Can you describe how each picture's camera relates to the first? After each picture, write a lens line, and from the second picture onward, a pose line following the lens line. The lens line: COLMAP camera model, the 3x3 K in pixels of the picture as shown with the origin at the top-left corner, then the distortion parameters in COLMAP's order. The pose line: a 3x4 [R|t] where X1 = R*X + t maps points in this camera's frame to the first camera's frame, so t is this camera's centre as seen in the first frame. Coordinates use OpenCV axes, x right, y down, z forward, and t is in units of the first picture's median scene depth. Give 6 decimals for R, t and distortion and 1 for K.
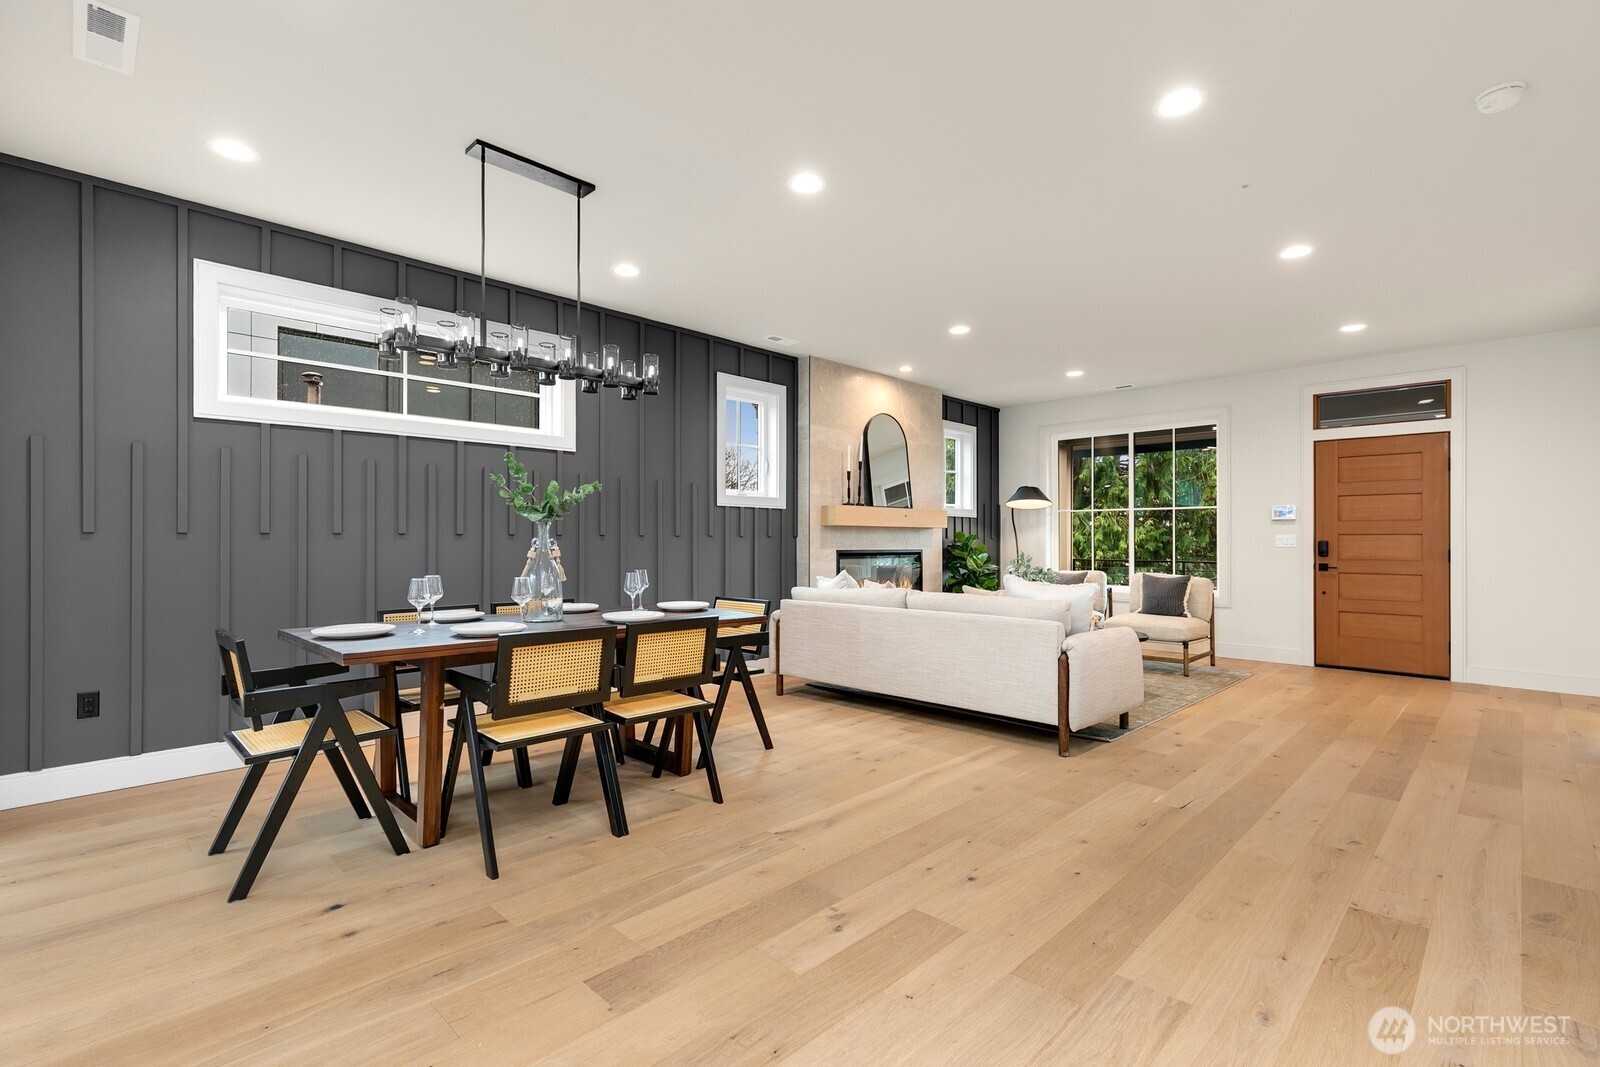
lens RADIAL K [[724.1, 0, 790.7], [0, 724.1, 535.5], [0, 0, 1]] dist [0.013087, -0.000521]
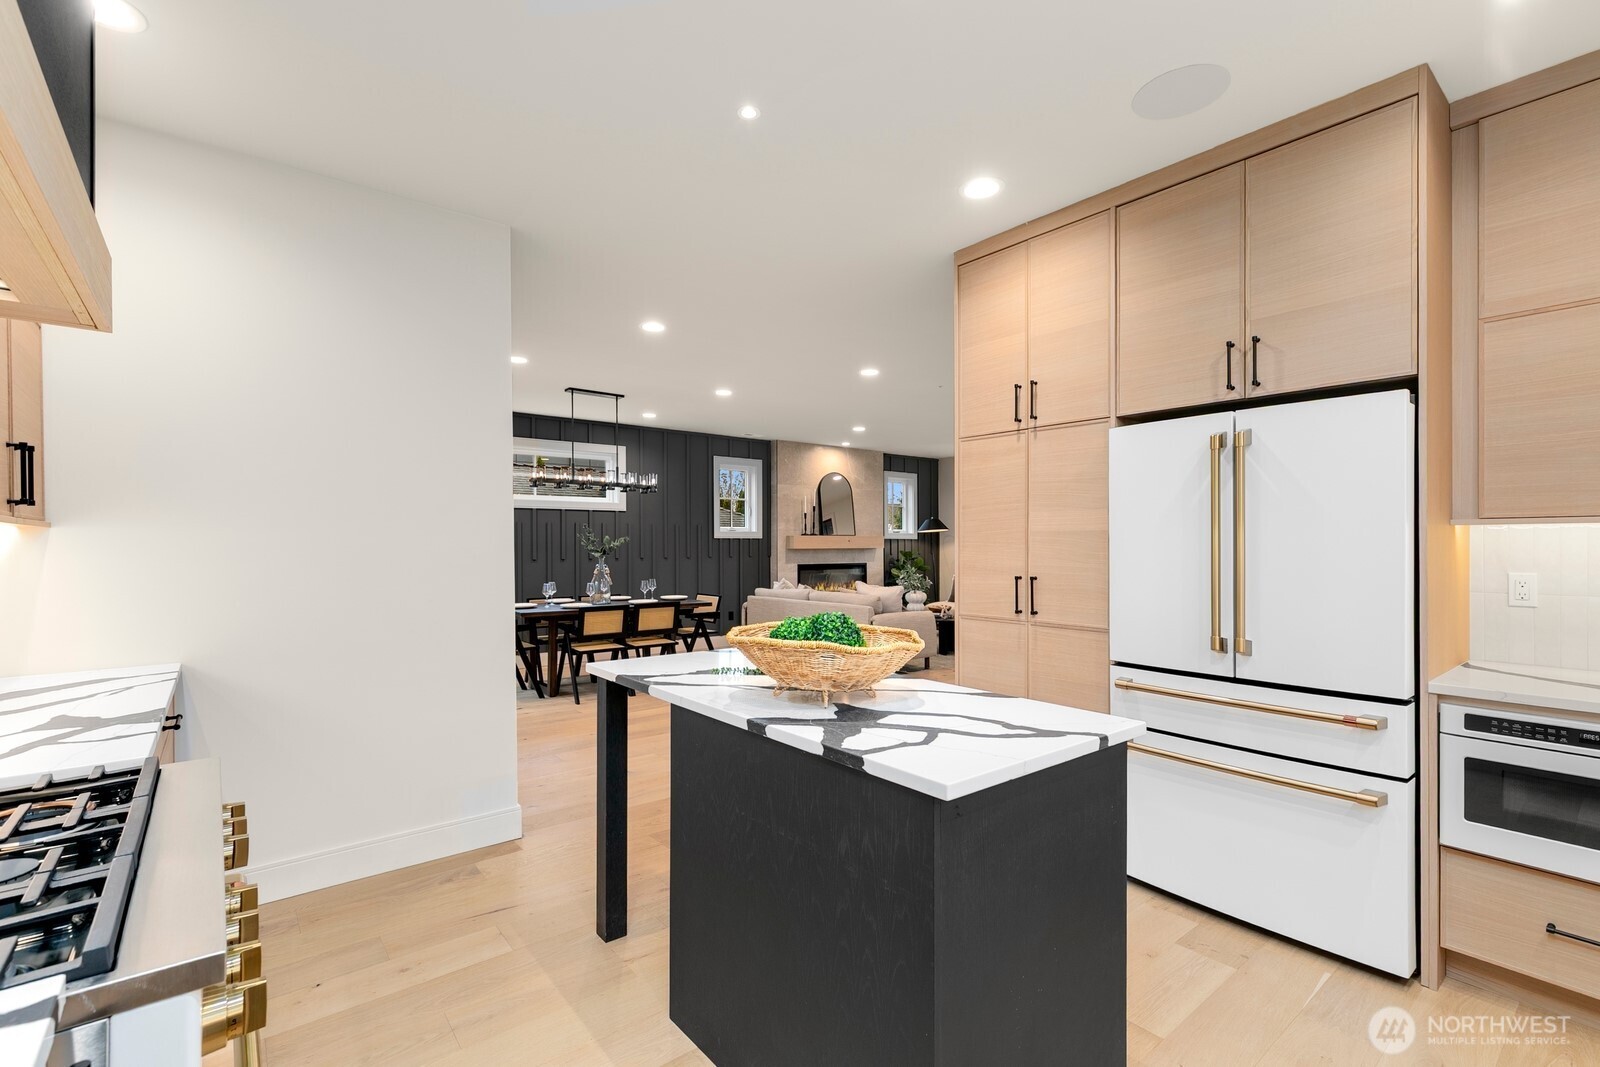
lens RADIAL K [[724.1, 0, 804.8], [0, 724.1, 545.9], [0, 0, 1]] dist [0.013087, -0.000521]
pose [[0.994425, -0.006520, -0.105248, 0.269356], [0.007585, 0.999924, 0.009716, -0.038161], [0.105176, -0.010460, 0.994399, -0.592565]]
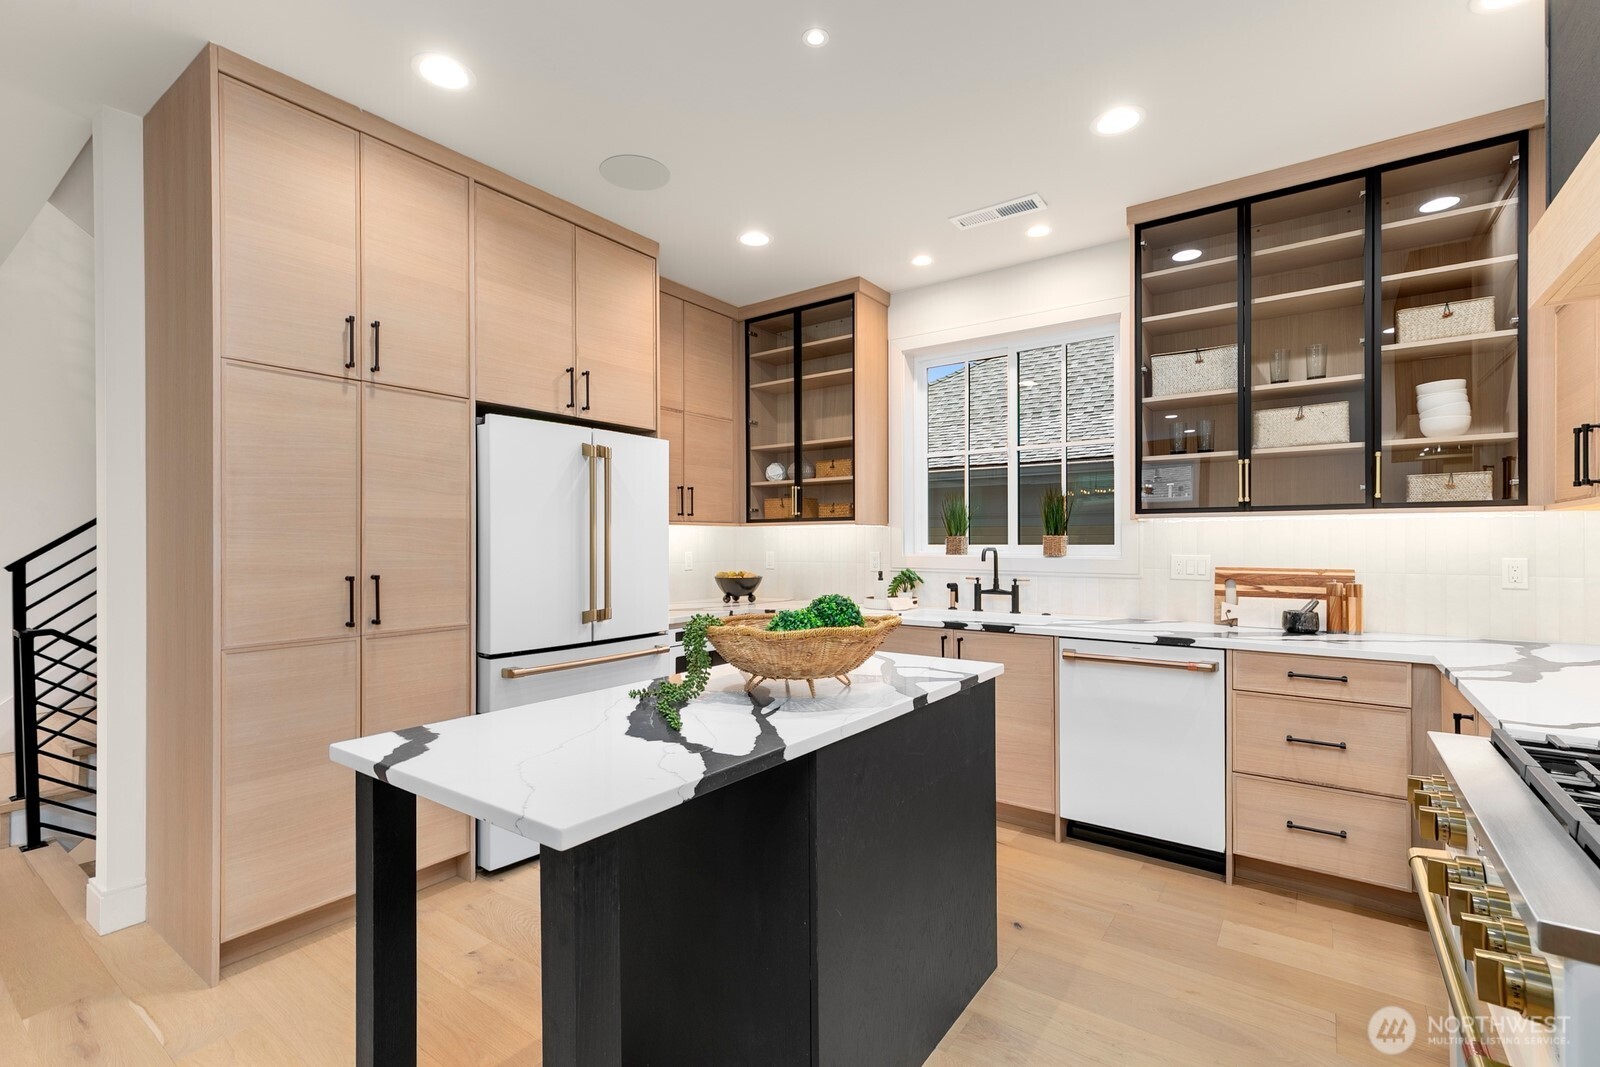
lens RADIAL K [[724.1, 0, 802.4], [0, 724.1, 538.5], [0, 0, 1]] dist [0.013087, -0.000521]
pose [[-0.161729, -0.001872, 0.986834, -1.263805], [-0.005555, 0.999984, 0.000986, -0.008494], [-0.986820, -0.005322, -0.161736, 1.124504]]
